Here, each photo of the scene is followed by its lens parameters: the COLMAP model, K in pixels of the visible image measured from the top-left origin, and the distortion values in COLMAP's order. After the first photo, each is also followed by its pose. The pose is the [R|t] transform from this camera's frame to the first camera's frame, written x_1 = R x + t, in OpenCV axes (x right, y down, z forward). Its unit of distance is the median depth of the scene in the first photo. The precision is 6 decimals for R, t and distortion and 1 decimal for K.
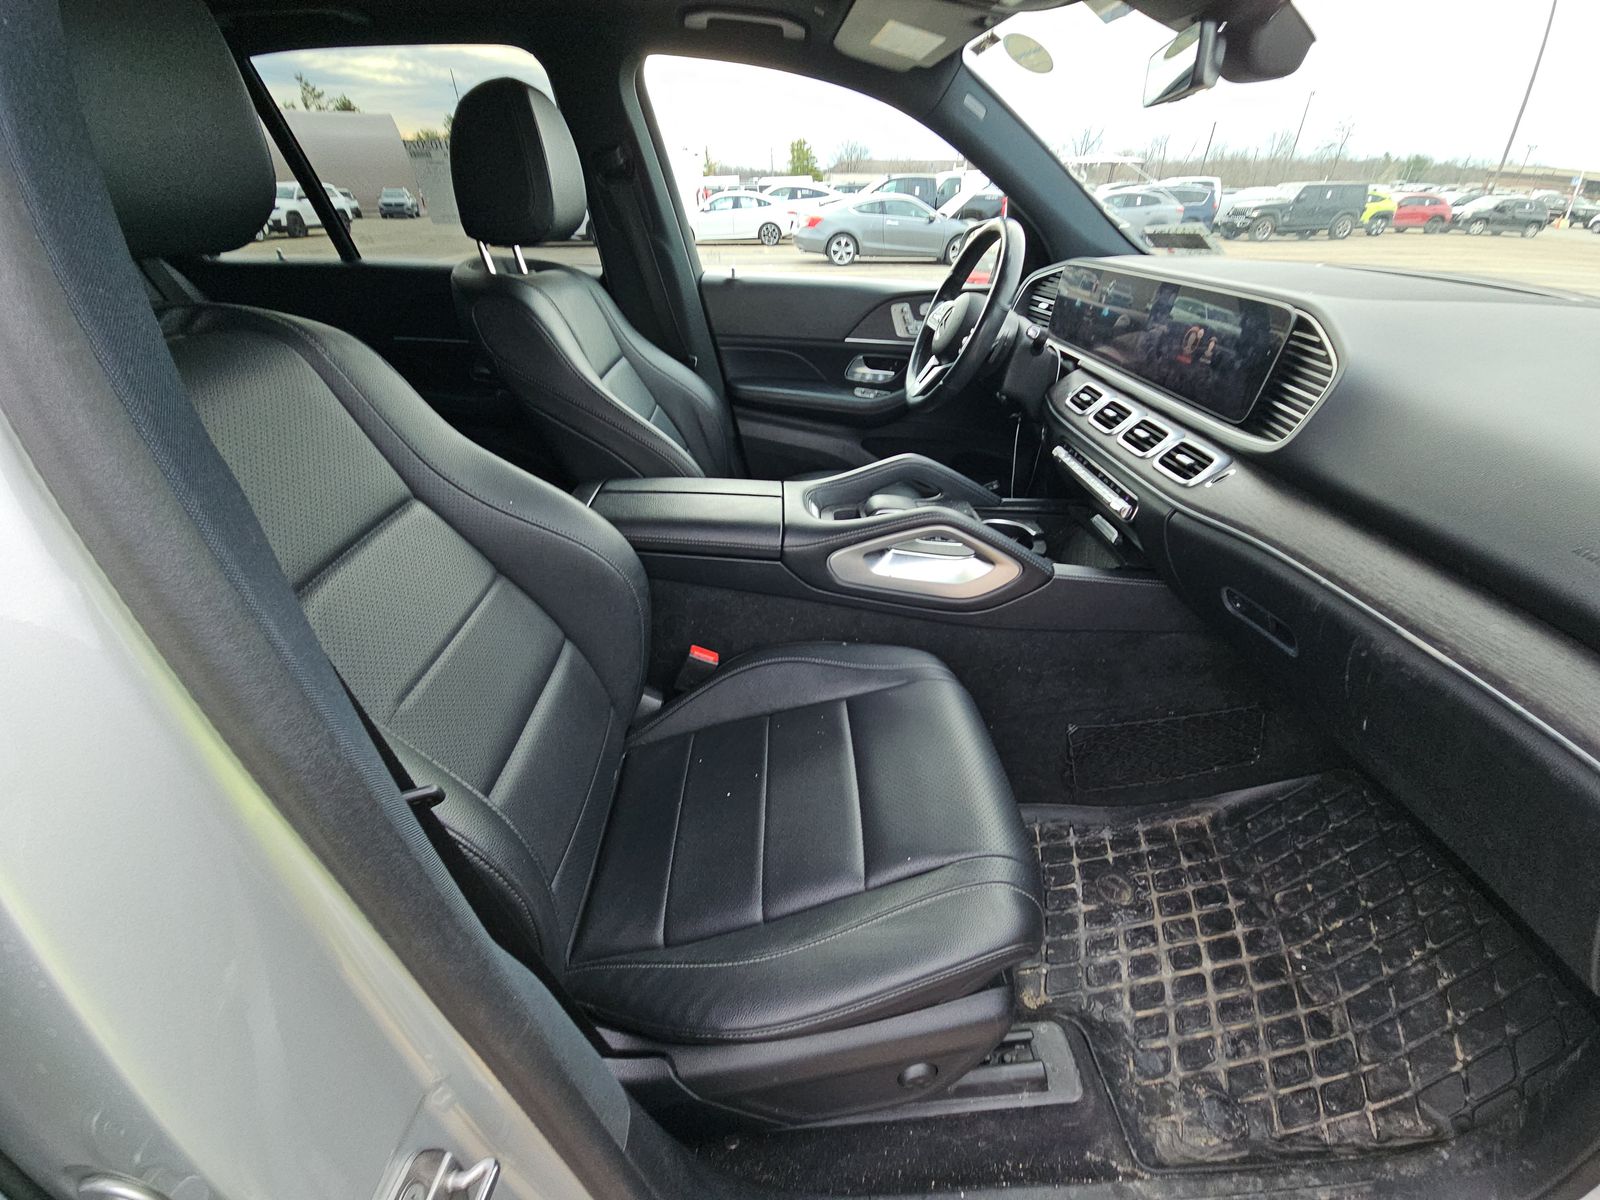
lens RADIAL K [[634.8, 0, 800.0], [0, 634.8, 600.0], [0, 0, 1]] dist [0.015611, -0.013445]
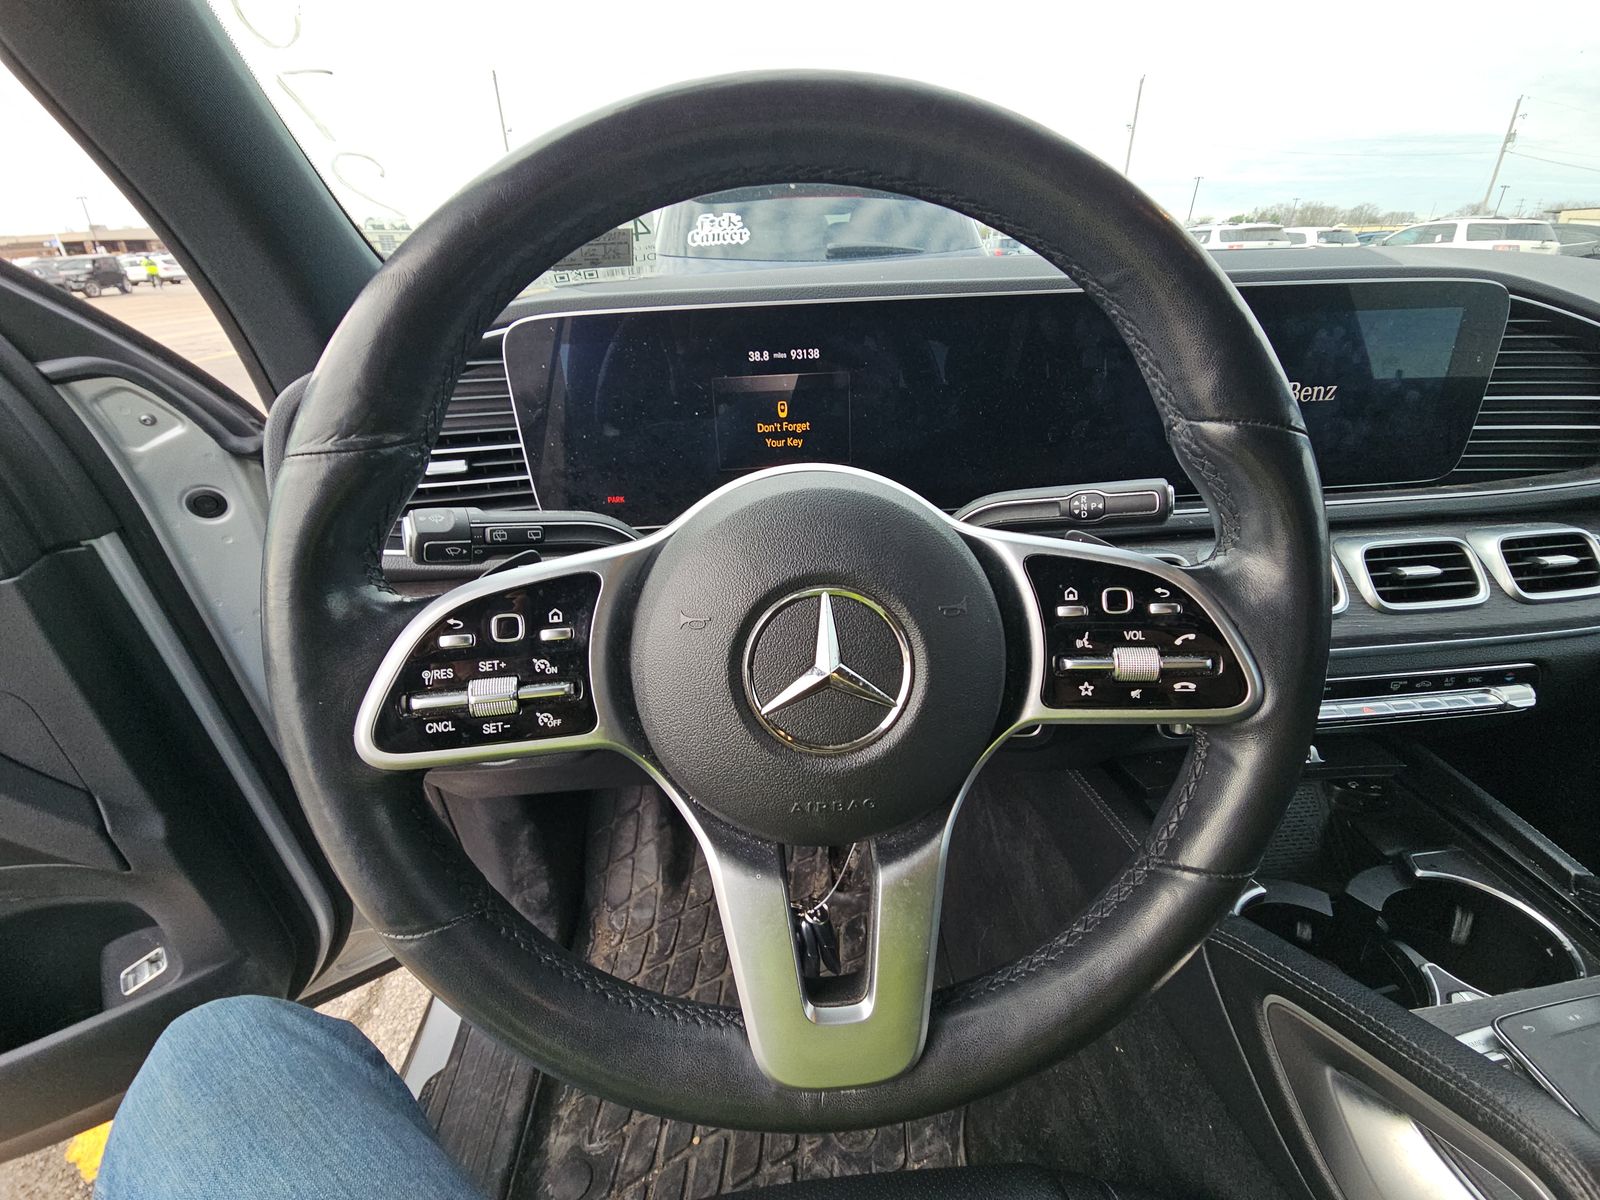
lens RADIAL K [[643.3, 0, 800.0], [0, 643.3, 600.0], [0, 0, 1]] dist [-0.000121, -0.004598]
pose [[-0.031632, -0.494864, 0.868395, 0.120942], [0.553364, 0.714852, 0.427522, -0.730393], [-0.832339, 0.494062, 0.251228, 1.308406]]
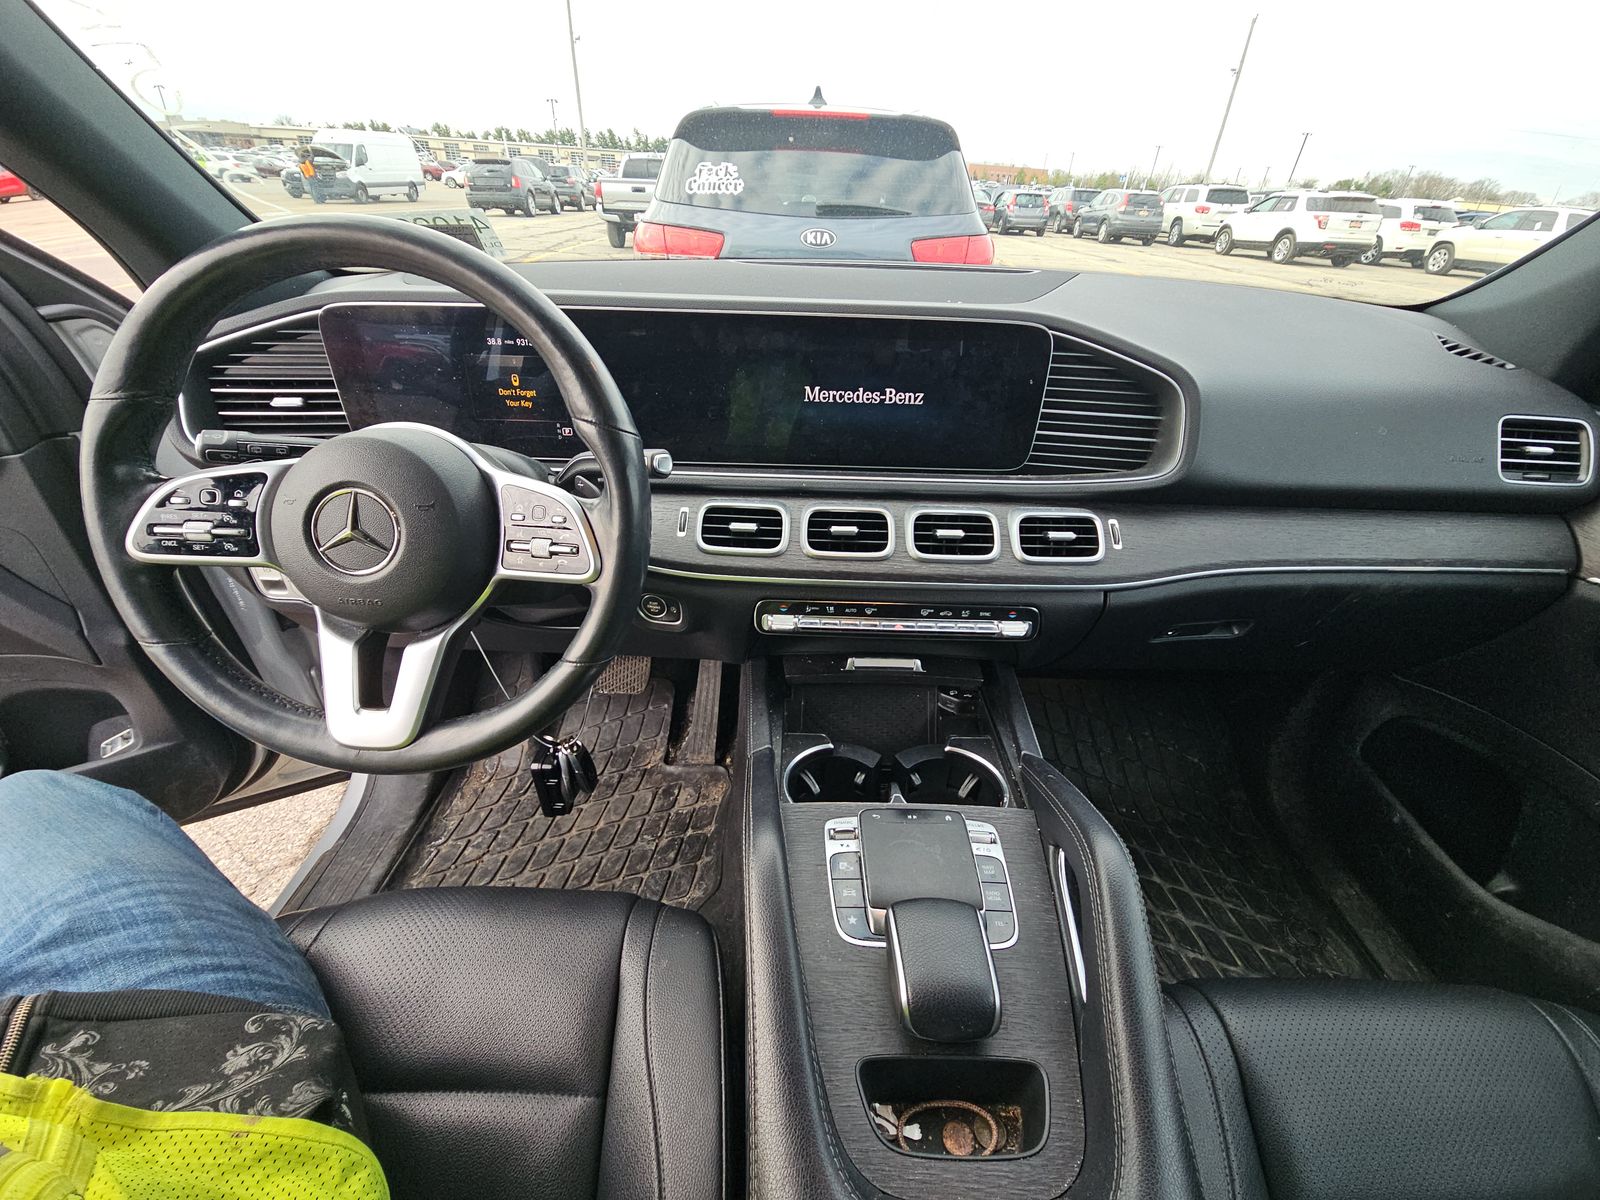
lens RADIAL K [[634.8, 0, 800.0], [0, 634.8, 600.0], [0, 0, 1]] dist [0.015611, -0.013445]
pose [[0.060083, -0.561185, 0.825507, -0.081910], [0.507552, 0.729289, 0.458834, -0.612285], [-0.859524, 0.391419, 0.328649, 0.951060]]
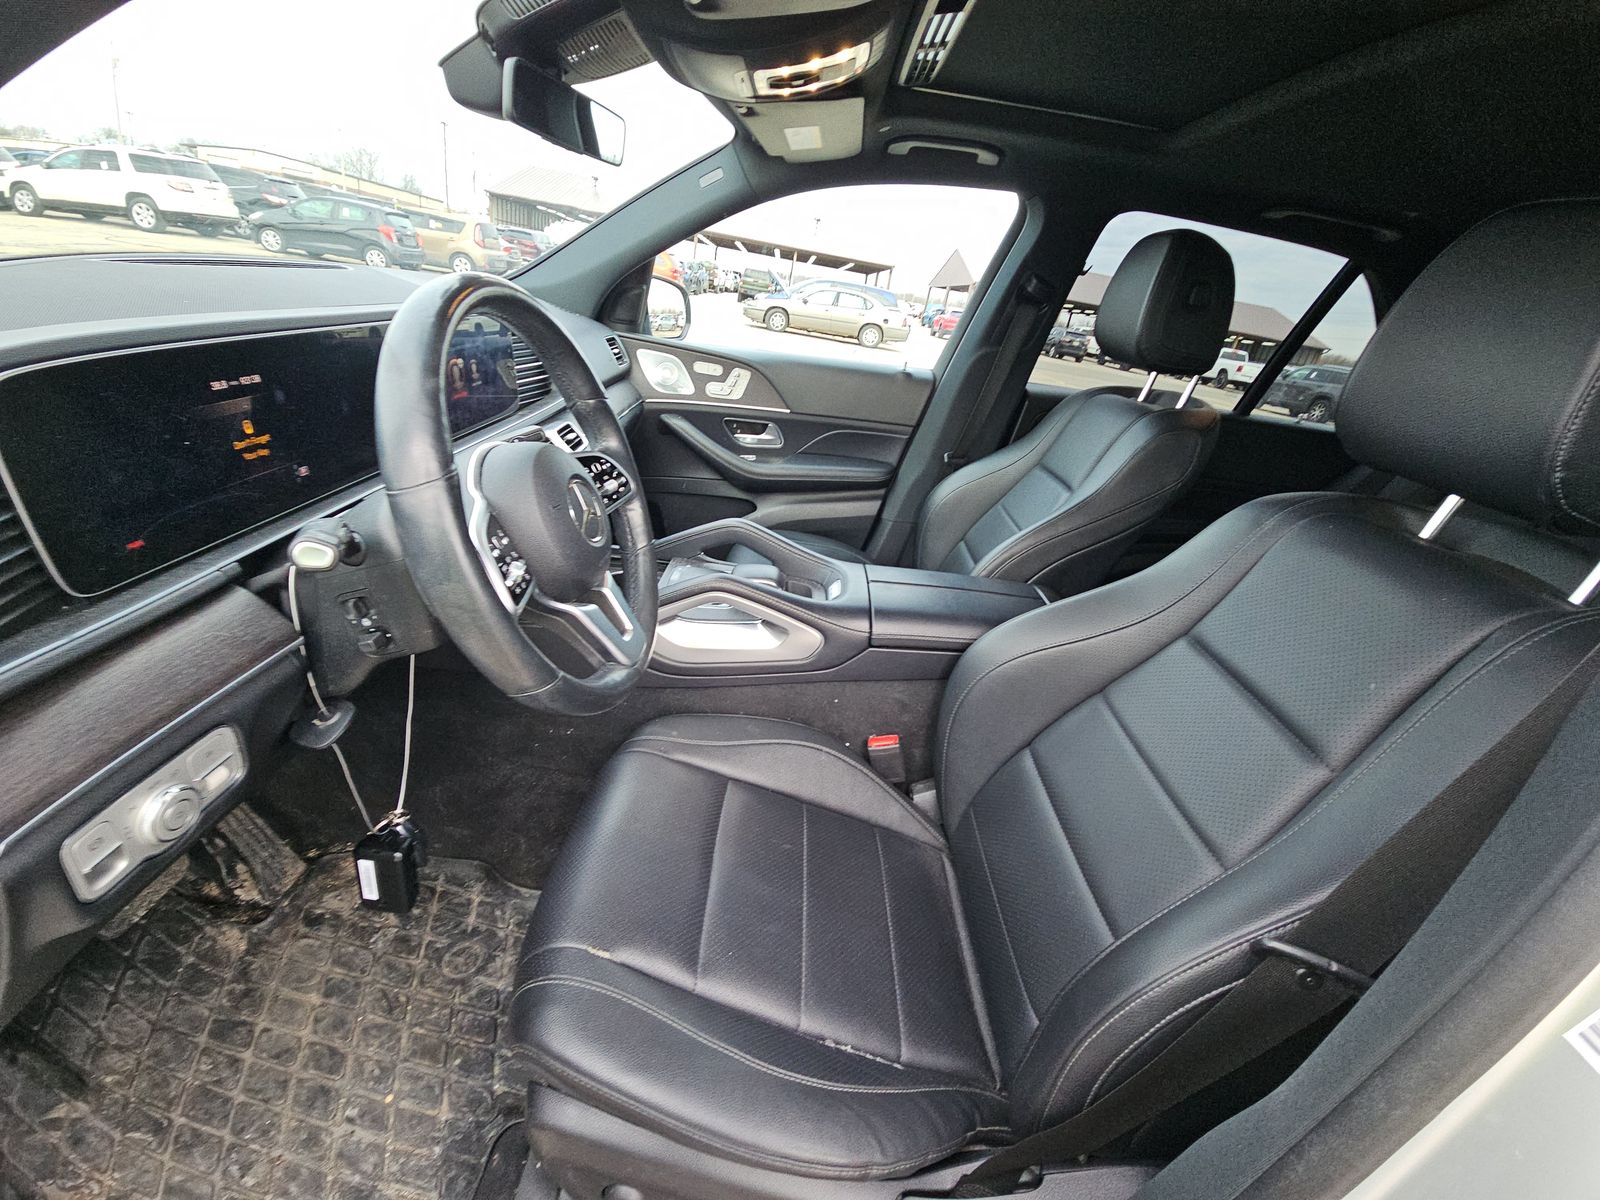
lens RADIAL K [[634.8, 0, 800.0], [0, 634.8, 600.0], [0, 0, 1]] dist [0.015611, -0.013445]
pose [[-0.979240, -0.199355, -0.036685, 0.112671], [-0.138055, 0.523409, 0.840823, -1.129672], [-0.148421, 0.828433, -0.540065, 1.765065]]
